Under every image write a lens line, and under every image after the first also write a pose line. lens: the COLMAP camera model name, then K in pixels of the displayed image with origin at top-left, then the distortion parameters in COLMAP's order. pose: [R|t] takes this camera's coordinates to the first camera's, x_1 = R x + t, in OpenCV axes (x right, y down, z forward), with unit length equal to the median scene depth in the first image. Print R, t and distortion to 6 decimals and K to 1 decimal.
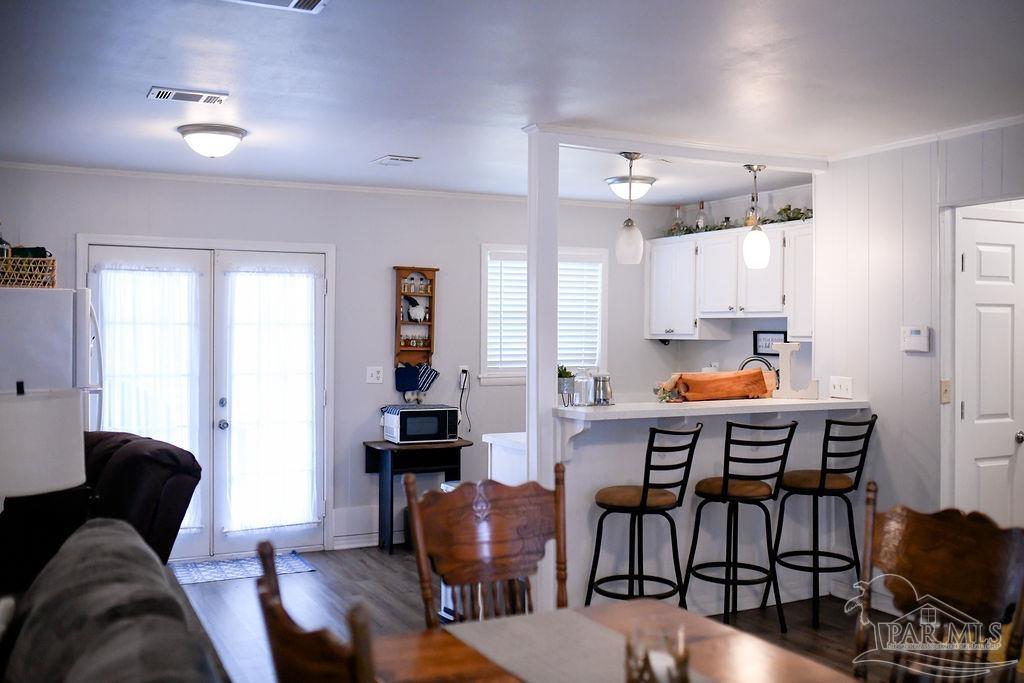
lens RADIAL K [[978.0, 0, 508.1], [0, 978.0, 349.7], [0, 0, 1]] dist [-0.070988, 0.107312]
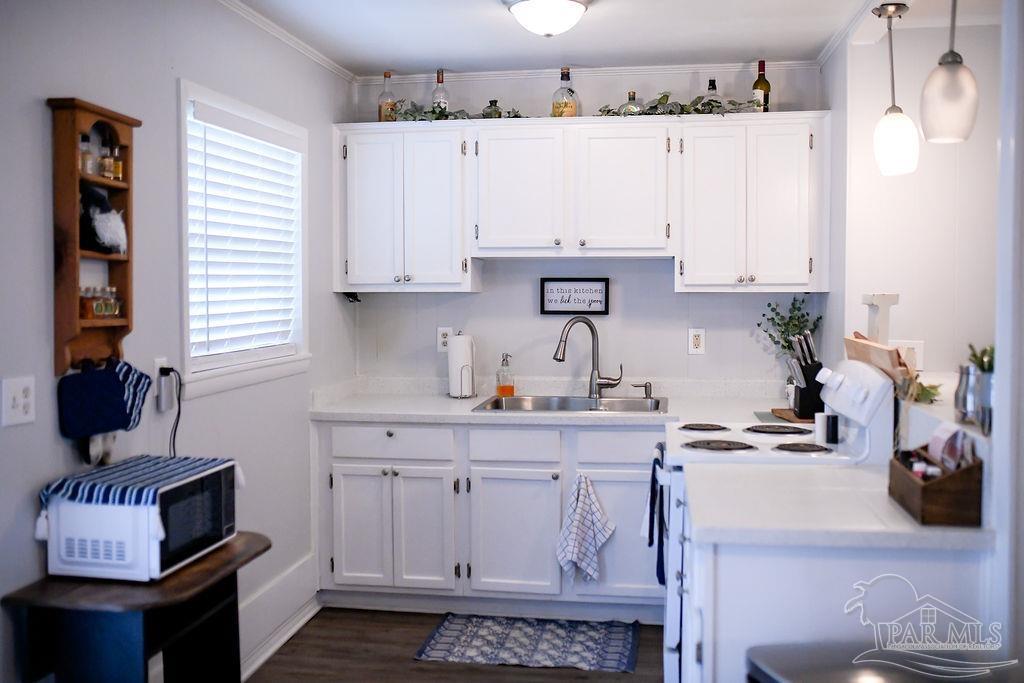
lens RADIAL K [[970.3, 0, 512.0], [0, 970.3, 341.5], [0, 0, 1]] dist [-0.065738, 0.084556]
pose [[0.594209, -0.049908, 0.802761, -0.294051], [0.016123, 0.998612, 0.050150, -0.009524], [-0.804149, -0.016857, 0.594189, 0.624544]]
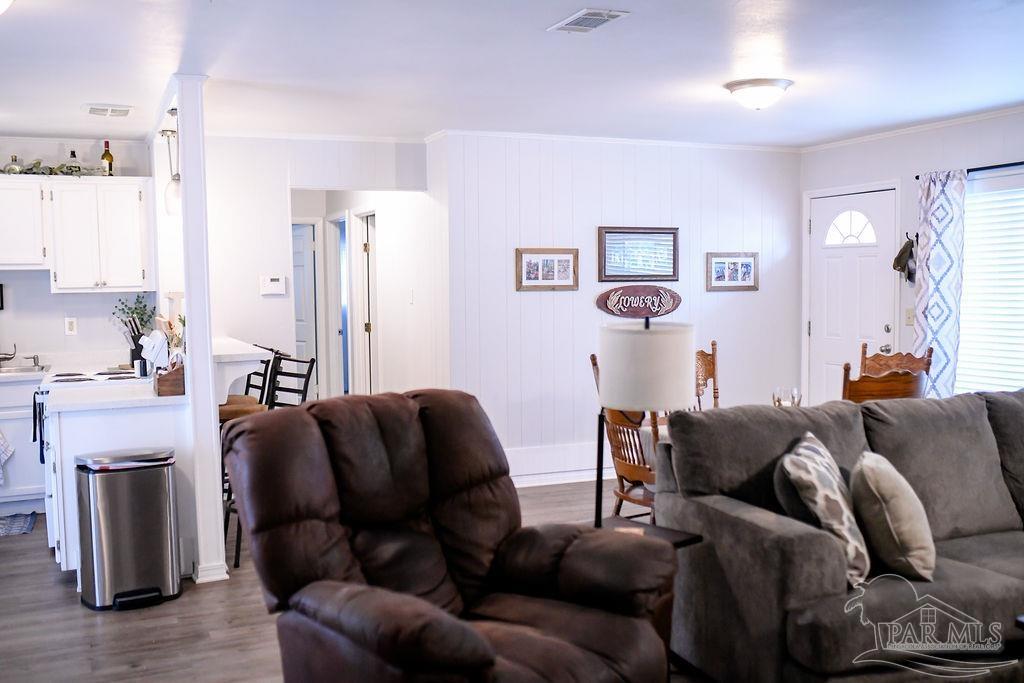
lens RADIAL K [[970.3, 0, 512.0], [0, 970.3, 341.5], [0, 0, 1]] dist [-0.065738, 0.084556]
pose [[0.059548, -0.067820, 0.995919, -0.617240], [0.028810, 0.997391, 0.066198, -0.010174], [-0.997810, 0.024750, 0.061346, 0.419447]]
